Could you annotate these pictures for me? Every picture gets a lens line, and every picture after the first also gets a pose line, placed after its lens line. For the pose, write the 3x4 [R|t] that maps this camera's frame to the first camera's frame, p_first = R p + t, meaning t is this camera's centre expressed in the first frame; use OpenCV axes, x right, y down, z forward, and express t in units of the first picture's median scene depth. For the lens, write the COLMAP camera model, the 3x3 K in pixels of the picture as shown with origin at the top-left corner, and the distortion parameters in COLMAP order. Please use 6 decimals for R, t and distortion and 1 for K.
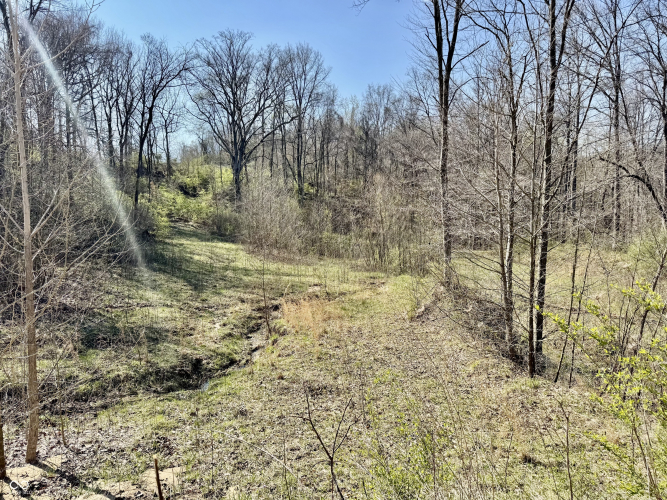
lens RADIAL K [[472.1, 0, 333.6], [0, 472.1, 249.4], [0, 0, 1]] dist [0.020876, -0.027641]
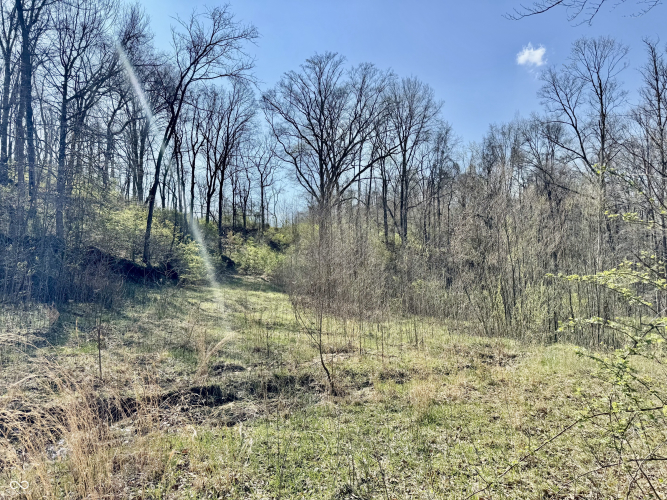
lens RADIAL K [[472.1, 0, 332.9], [0, 472.1, 253.7], [0, 0, 1]] dist [0.020876, -0.027641]
pose [[0.966681, -0.006060, -0.255912, 0.023541], [-0.032361, 0.988806, -0.145657, 0.018885], [0.253930, 0.149085, 0.955664, 0.217321]]
